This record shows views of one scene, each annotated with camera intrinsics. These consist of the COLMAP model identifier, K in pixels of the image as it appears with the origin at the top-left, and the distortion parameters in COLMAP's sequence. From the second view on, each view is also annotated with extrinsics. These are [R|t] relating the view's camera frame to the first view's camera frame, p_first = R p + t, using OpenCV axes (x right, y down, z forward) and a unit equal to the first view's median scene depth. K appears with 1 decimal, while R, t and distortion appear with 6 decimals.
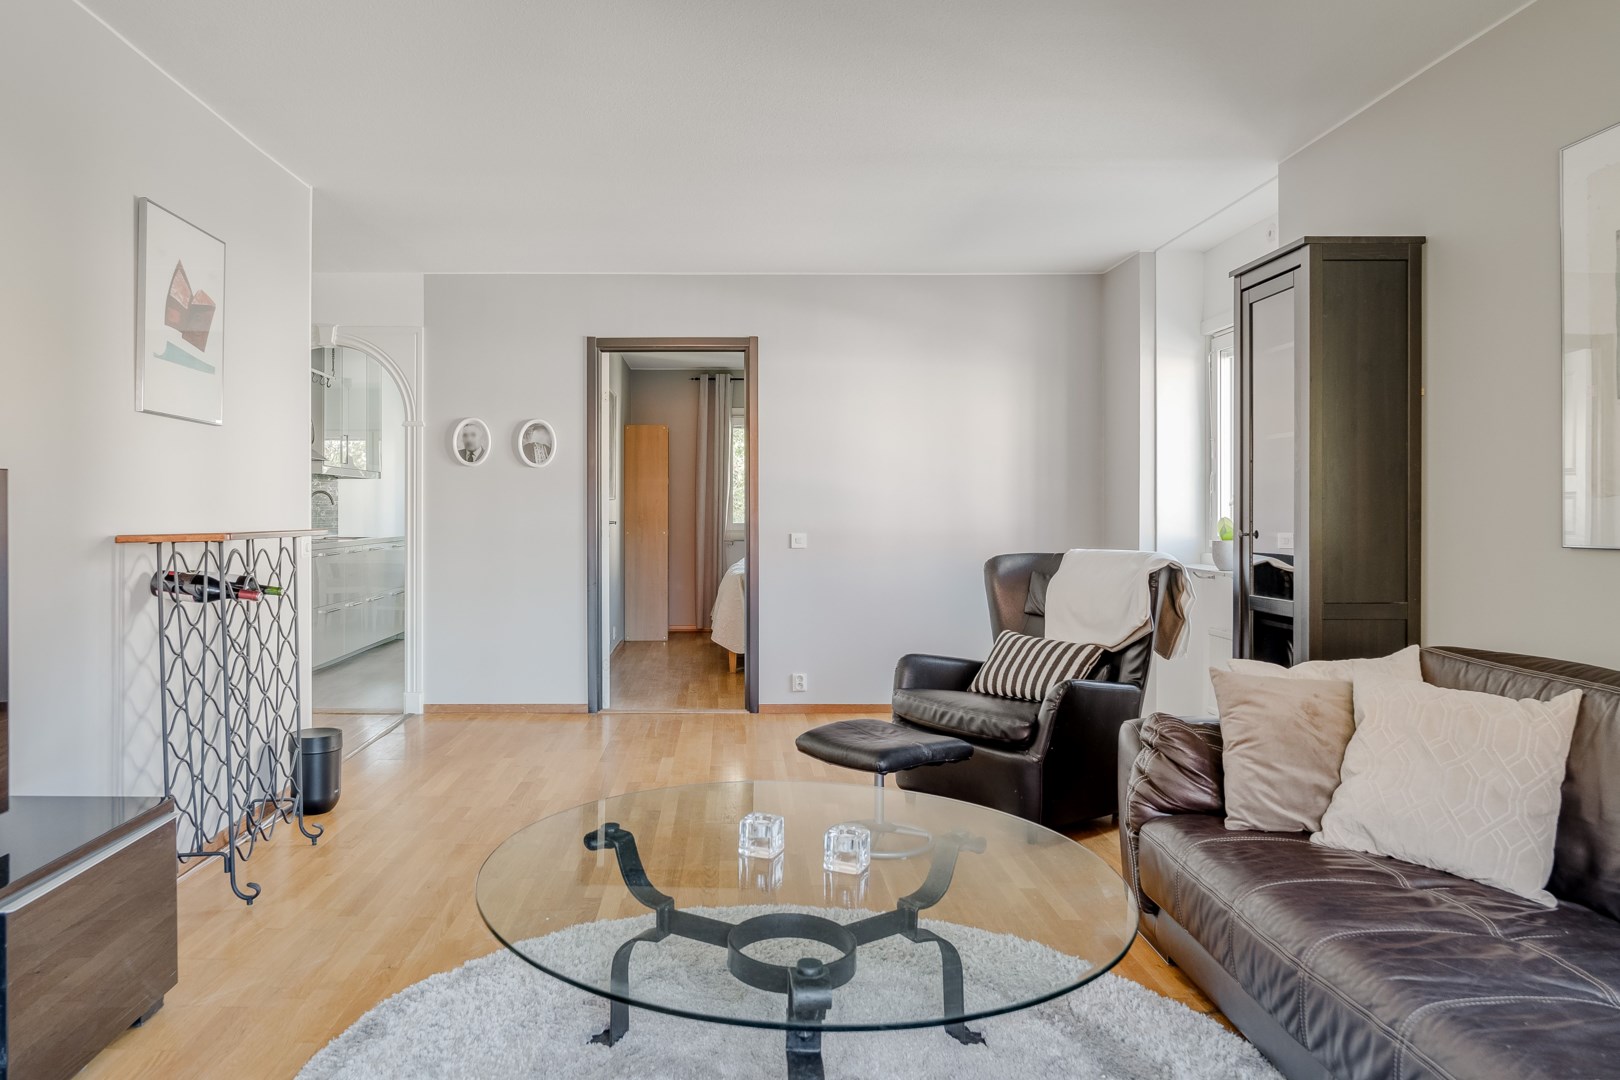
lens RADIAL K [[1091.3, 0, 808.7], [0, 1091.3, 527.8], [0, 0, 1]] dist [-0.003564, -0.003931]
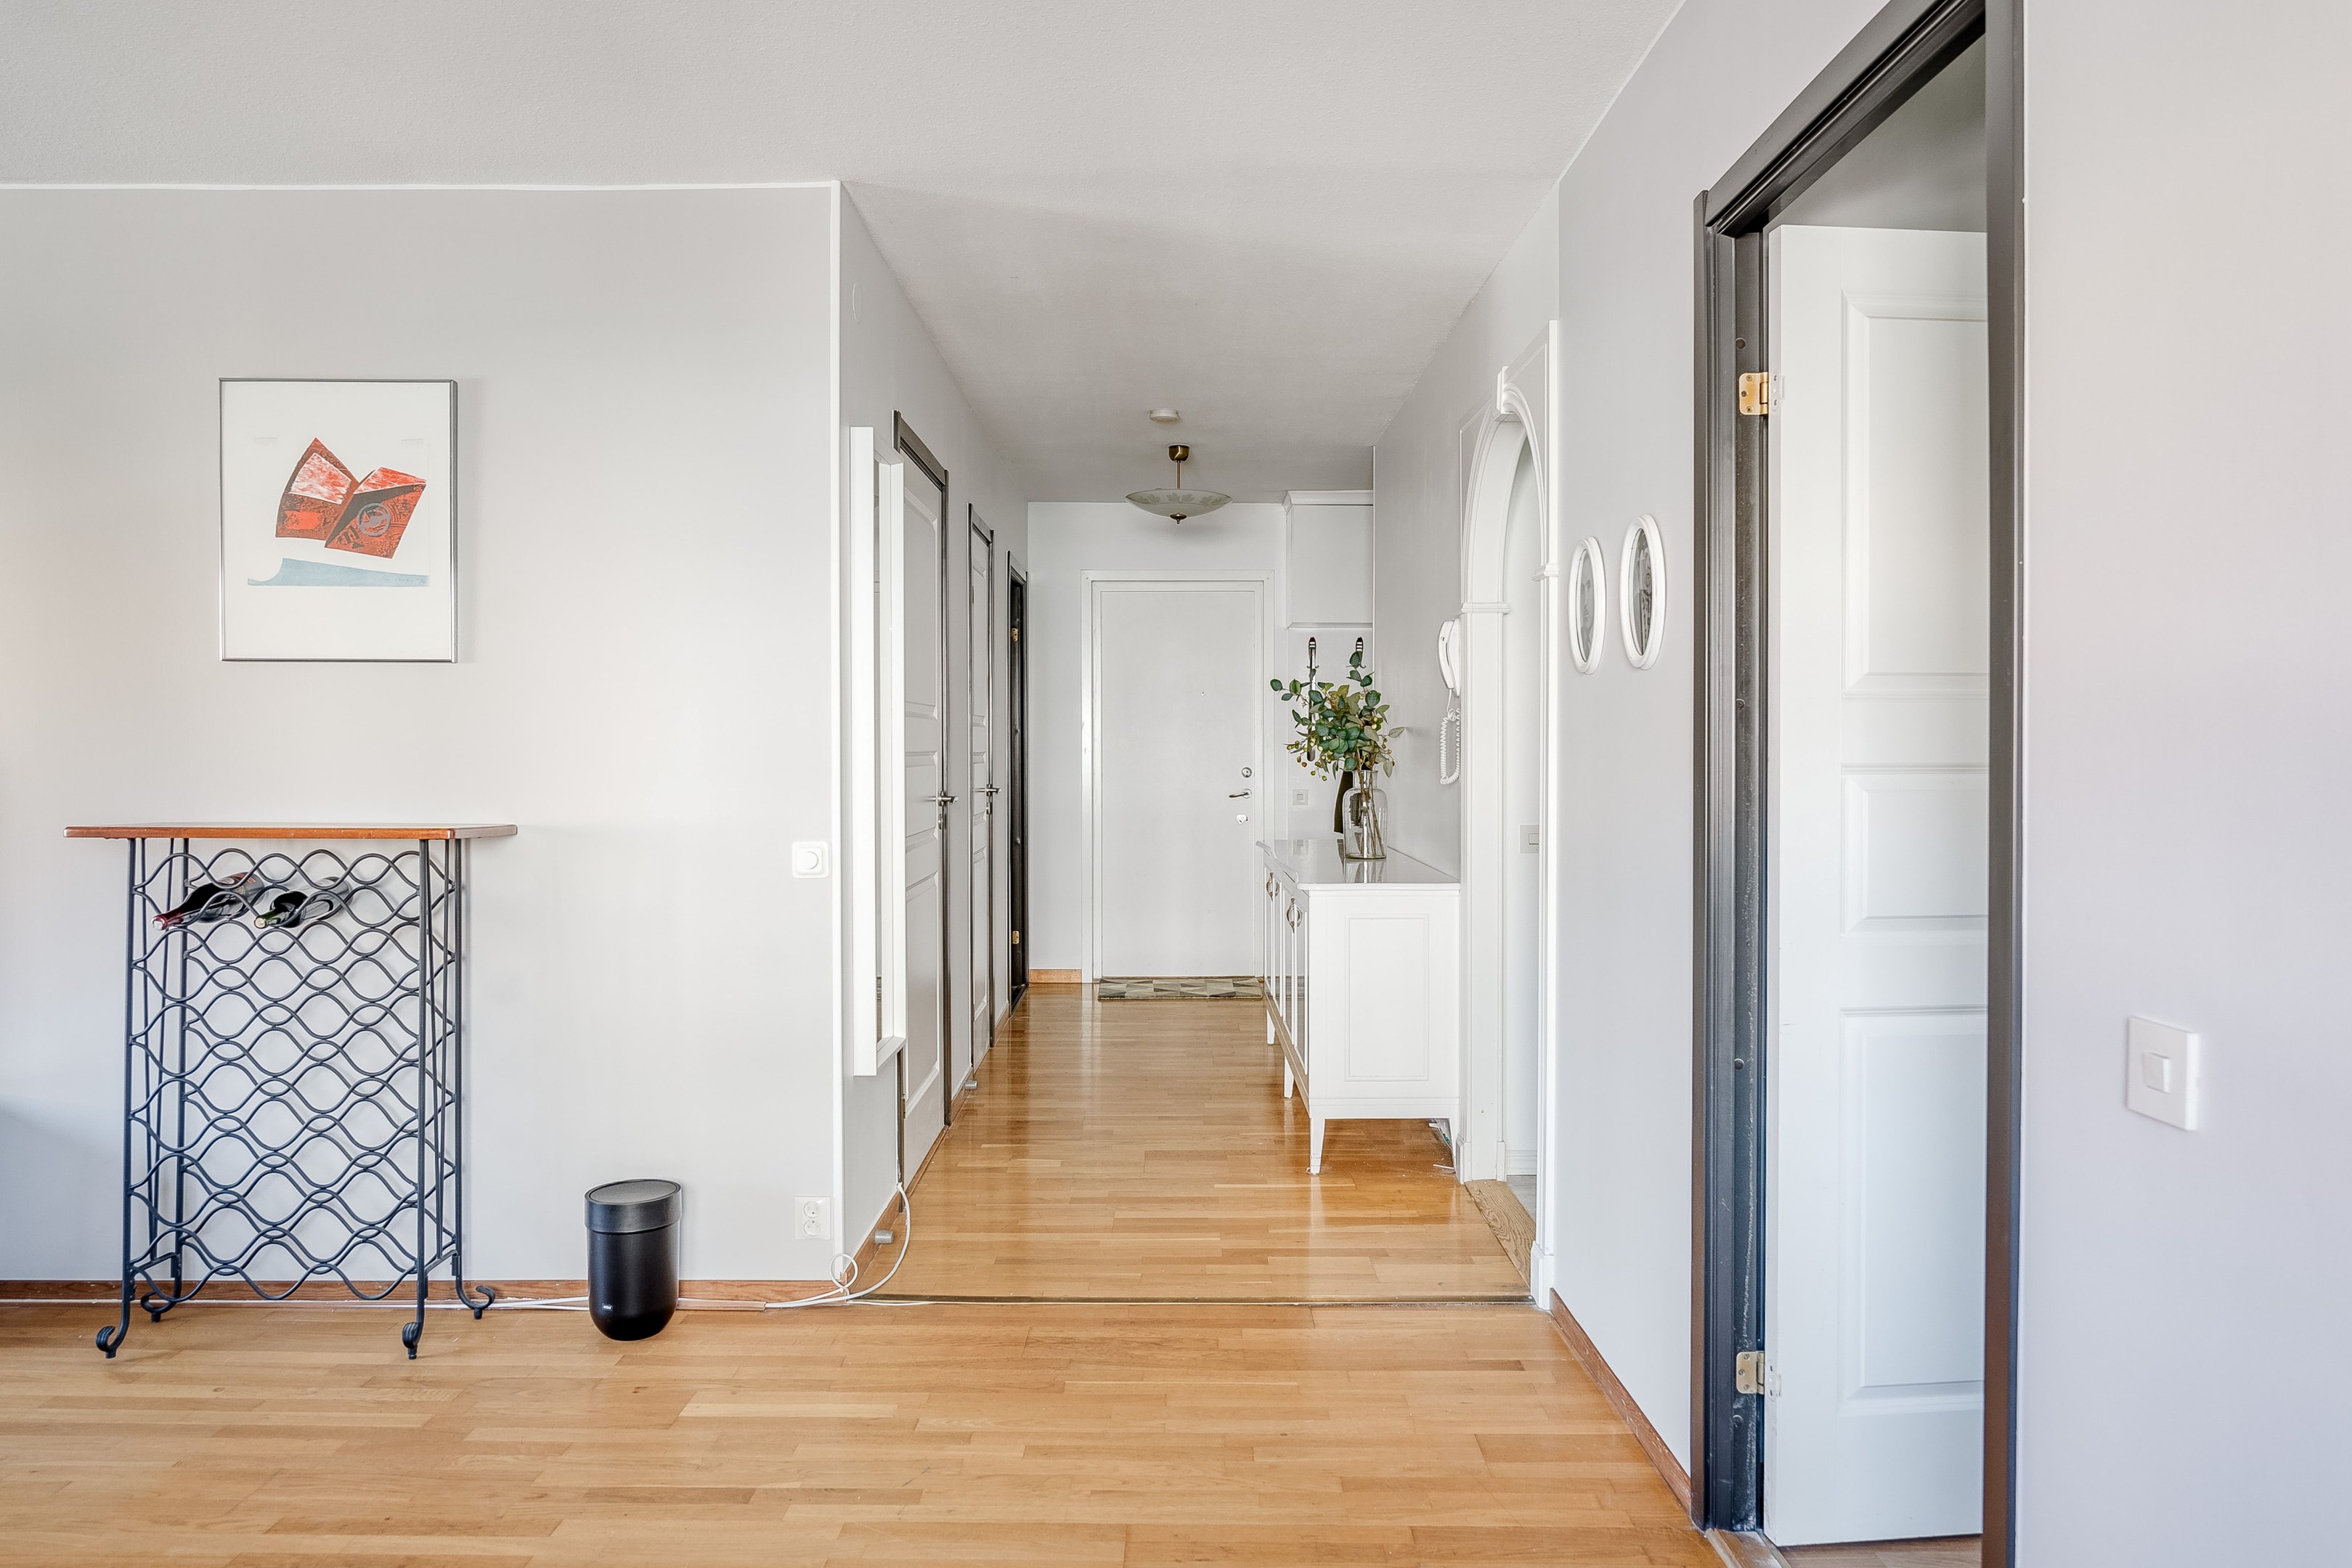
lens RADIAL K [[1584.2, 0, 1174.2], [0, 1584.2, 771.9], [0, 0, 1]] dist [-0.003564, -0.003931]
pose [[-0.082367, 0.022532, -0.996347, 0.393209], [-0.012182, 0.999647, 0.023613, -0.058289], [0.996528, 0.014082, -0.082064, 1.594375]]
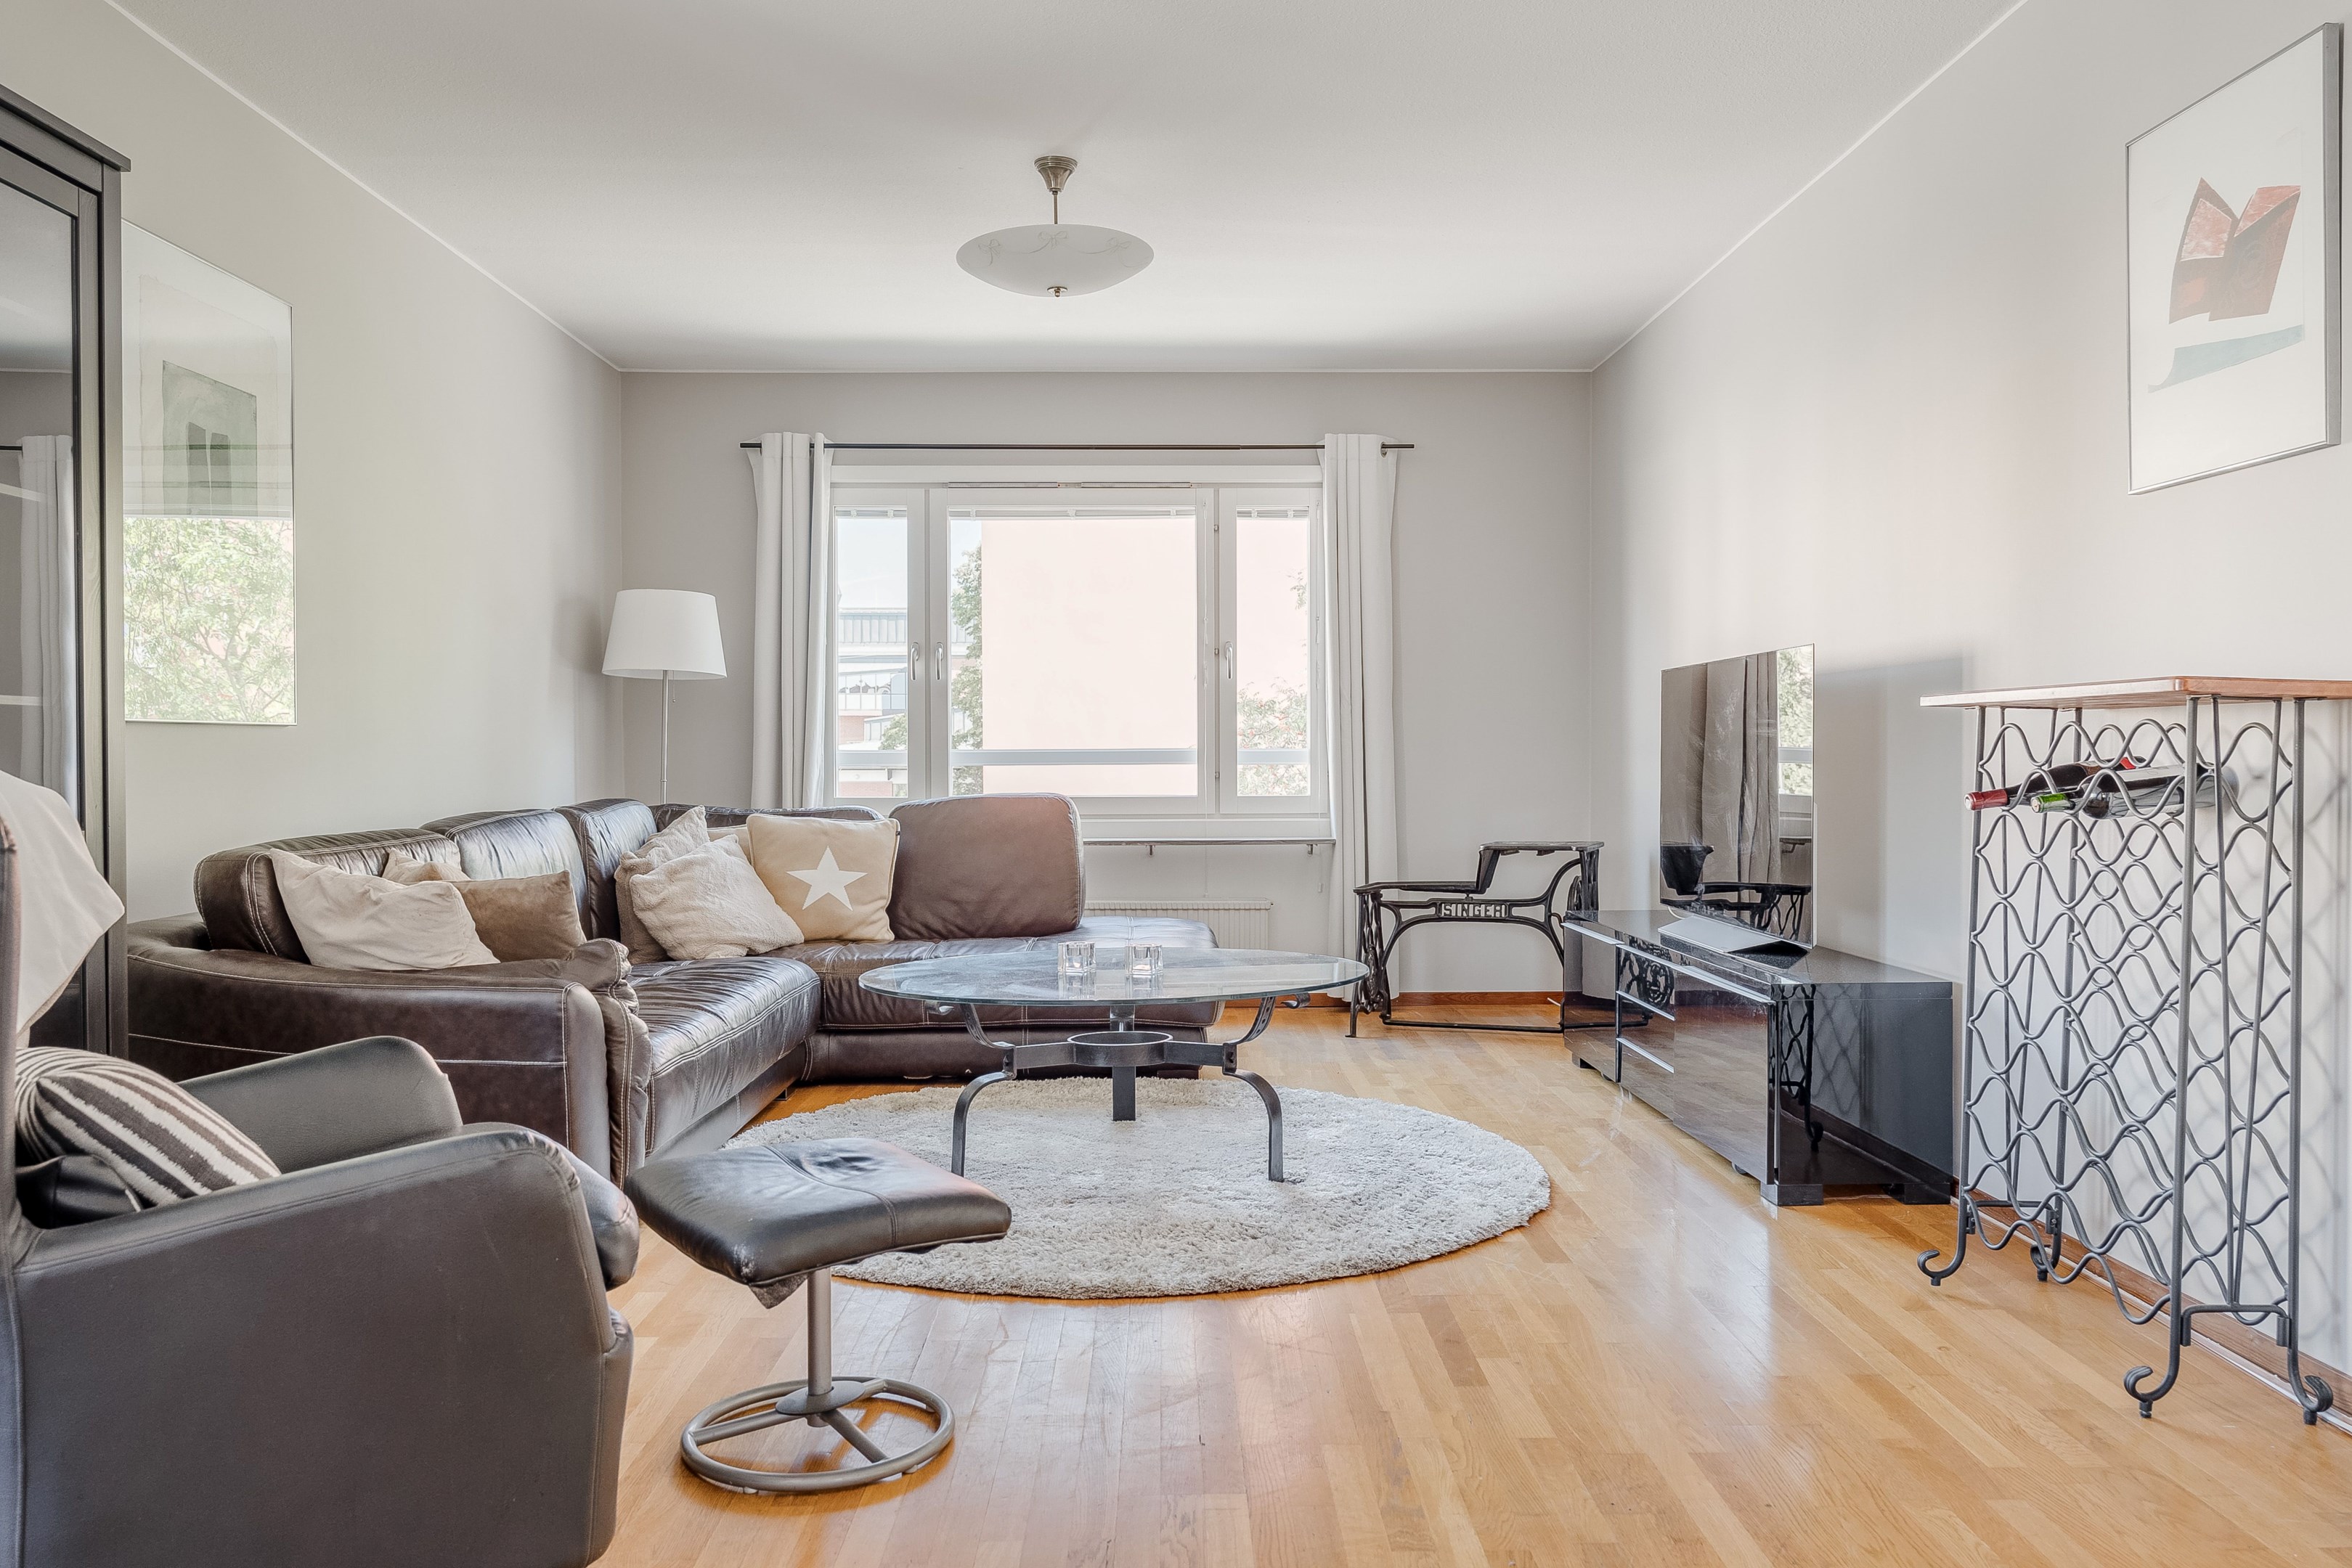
lens RADIAL K [[1797.2, 0, 1159.0], [0, 1797.2, 766.2], [0, 0, 1]] dist [-0.020520, 0.014382]
pose [[-0.997625, 0.007552, 0.068469, -0.126575], [0.009134, 0.999698, 0.022820, 0.017046], [-0.068276, 0.023391, -0.997392, 1.855370]]
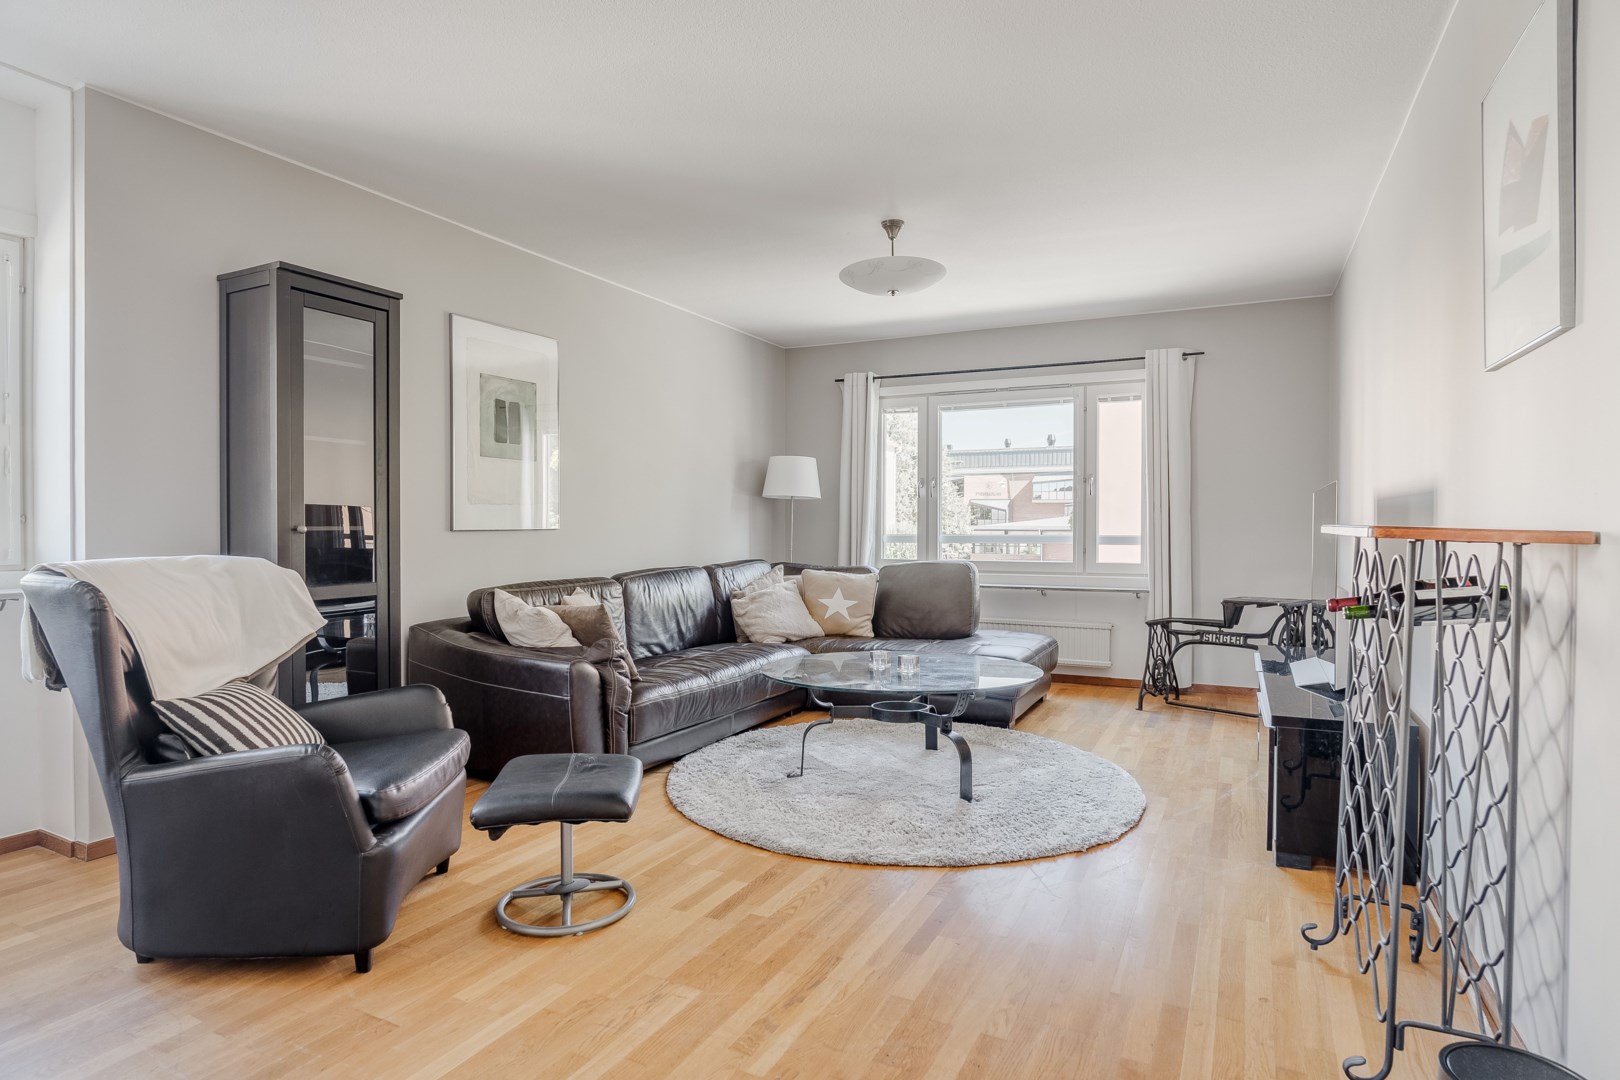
lens RADIAL K [[902.1, 0, 778.9], [0, 902.1, 531.7], [0, 0, 1]] dist [-0.029030, 0.006810]
pose [[-0.847169, 0.000562, 0.531323, -0.478113], [0.014534, 0.999650, 0.022115, -0.010782], [-0.531125, 0.026457, -0.846880, 1.649882]]
